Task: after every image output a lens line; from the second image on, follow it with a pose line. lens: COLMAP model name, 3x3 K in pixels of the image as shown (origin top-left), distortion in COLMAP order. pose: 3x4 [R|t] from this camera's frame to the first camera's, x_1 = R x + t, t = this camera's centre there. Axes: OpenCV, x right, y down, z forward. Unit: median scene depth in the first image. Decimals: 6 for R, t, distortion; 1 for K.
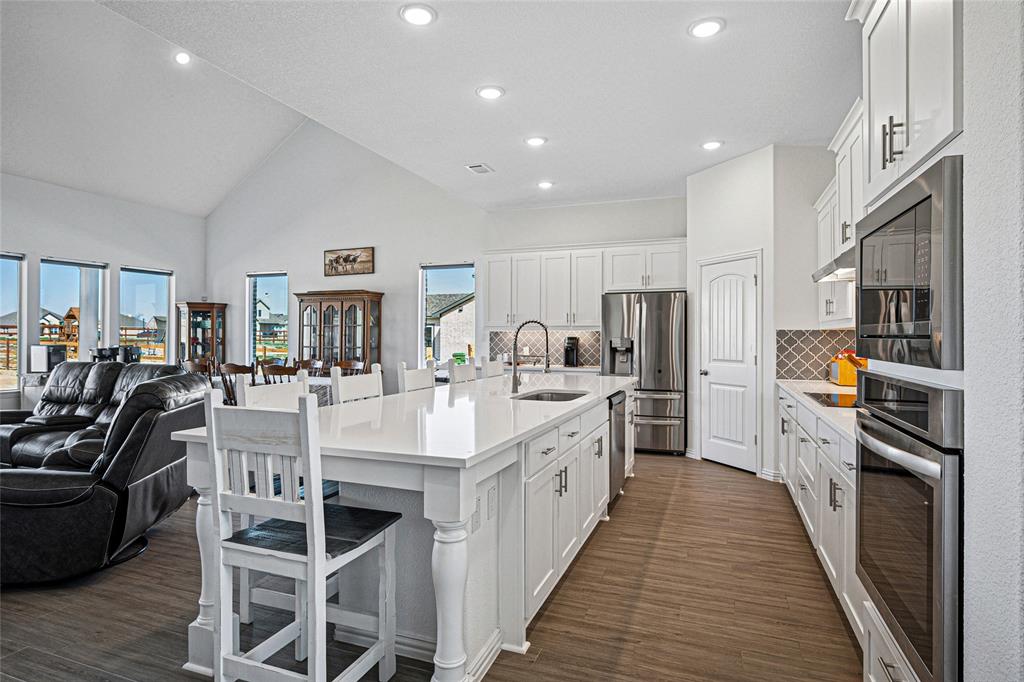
lens RADIAL K [[548.8, 0, 509.1], [0, 548.8, 327.4], [0, 0, 1]] dist [0.008224, -0.001037]
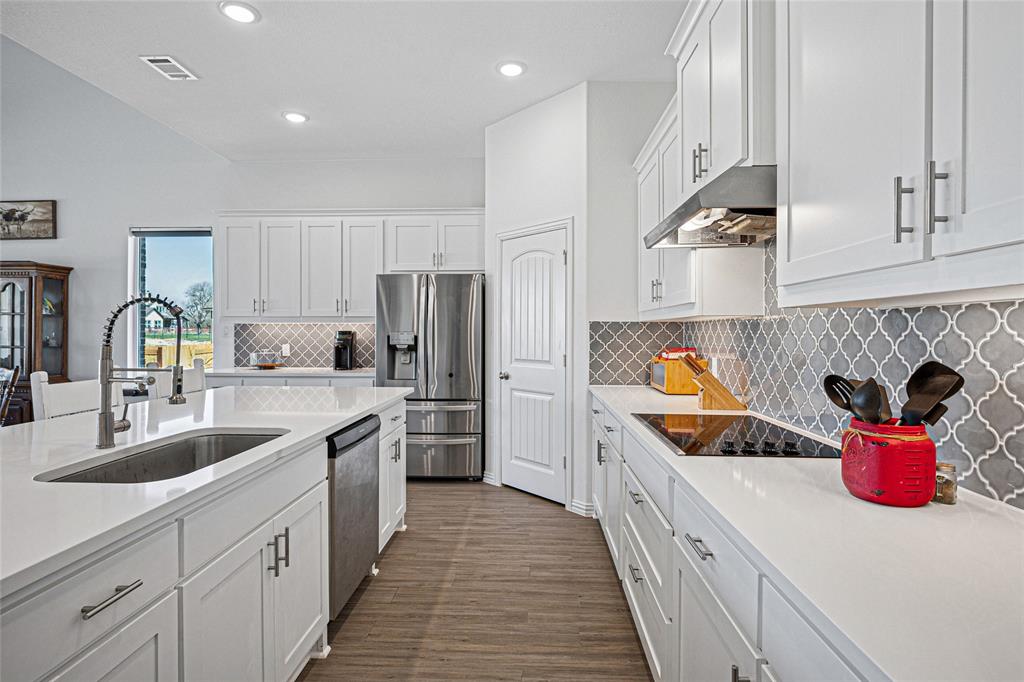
lens RADIAL K [[510.9, 0, 512.2], [0, 510.9, 315.1], [0, 0, 1]] dist [0.009966, 0.000274]
pose [[0.948004, 0.009370, 0.318119, 0.147091], [-0.004782, 0.999873, -0.015202, 0.006924], [-0.318221, 0.012890, 0.947929, 0.337435]]
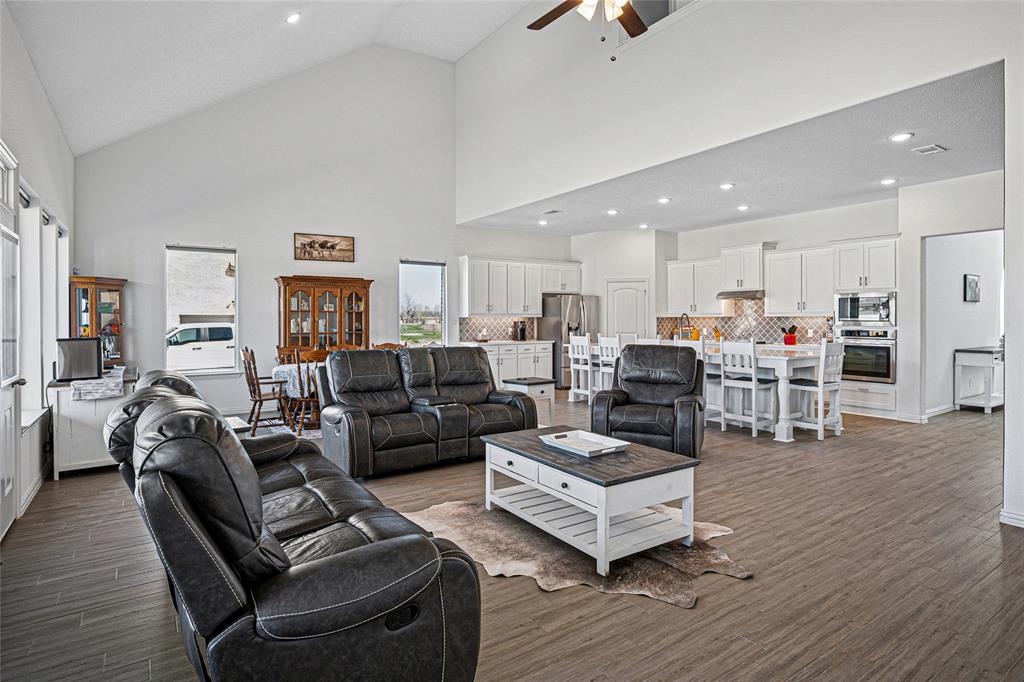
lens RADIAL K [[540.4, 0, 510.2], [0, 540.4, 317.9], [0, 0, 1]] dist [-0.003326, -0.000810]
pose [[0.572127, -0.002142, 0.820162, -1.502978], [-0.009714, 0.999909, 0.009387, -0.006249], [-0.820107, -0.013338, 0.572054, 0.251874]]
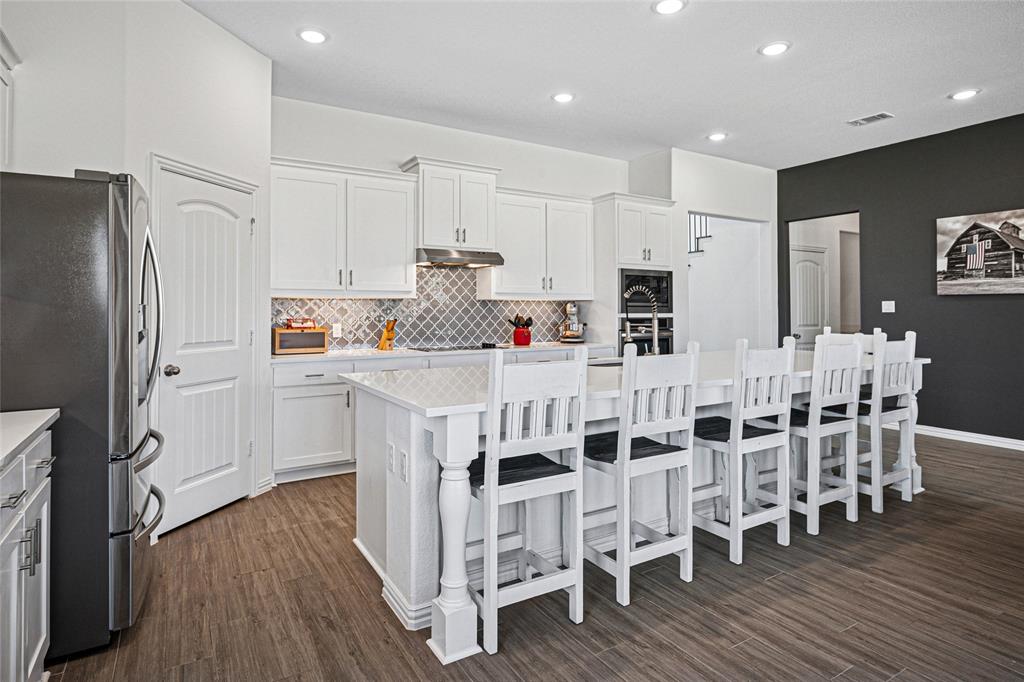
lens RADIAL K [[555.7, 0, 509.6], [0, 555.7, 307.7], [0, 0, 1]] dist [0.001633, 0.000200]
pose [[-0.788149, 0.002231, 0.615480, -0.263321], [-0.008922, 0.999847, -0.015049, 0.028269], [-0.615420, -0.017353, -0.788008, 1.368456]]
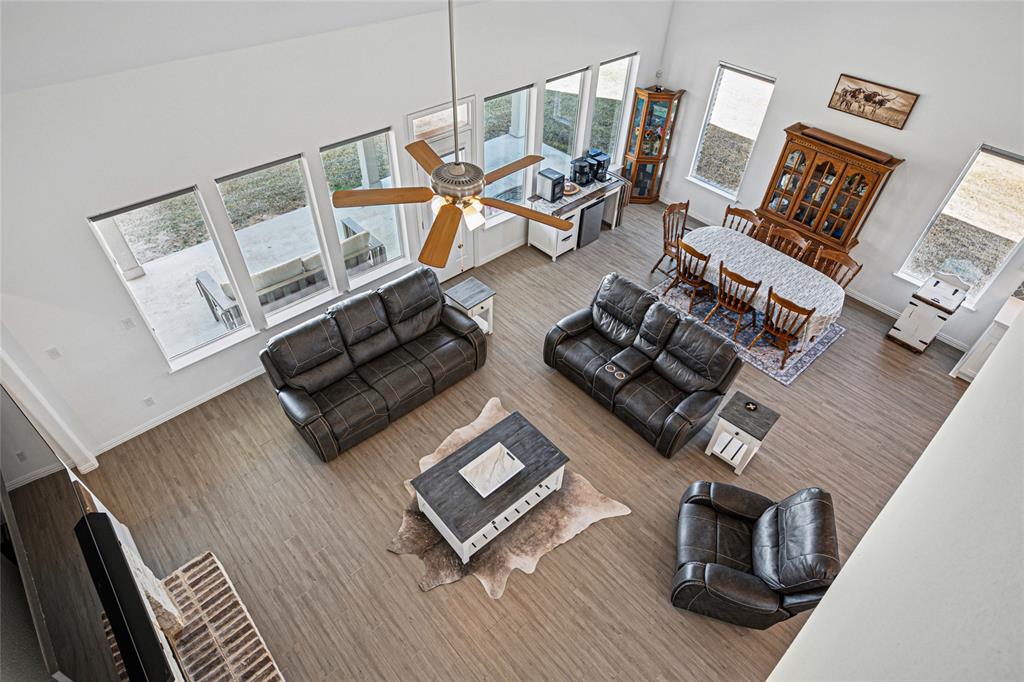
lens RADIAL K [[556.6, 0, 512.0], [0, 556.6, 341.0], [0, 0, 1]] dist [0.000943, 0.000099]
pose [[0.892649, 0.331500, -0.305427, -0.648140], [-0.023121, 0.710376, 0.703443, -0.694976], [0.450159, -0.620866, 0.641781, 0.089247]]
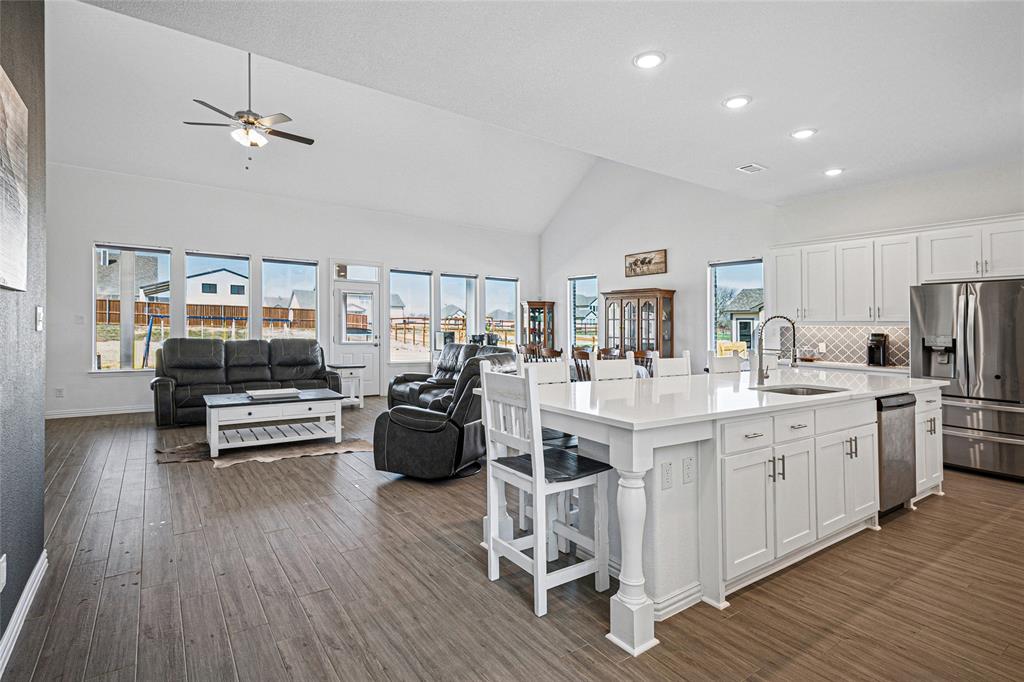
lens RADIAL K [[510.9, 0, 512.2], [0, 510.9, 315.1], [0, 0, 1]] dist [0.009966, 0.000274]
pose [[0.829798, -0.000879, -0.558064, 0.118053], [-0.005576, 0.999936, -0.009866, -0.001256], [0.558036, 0.011299, 0.829740, -0.056923]]
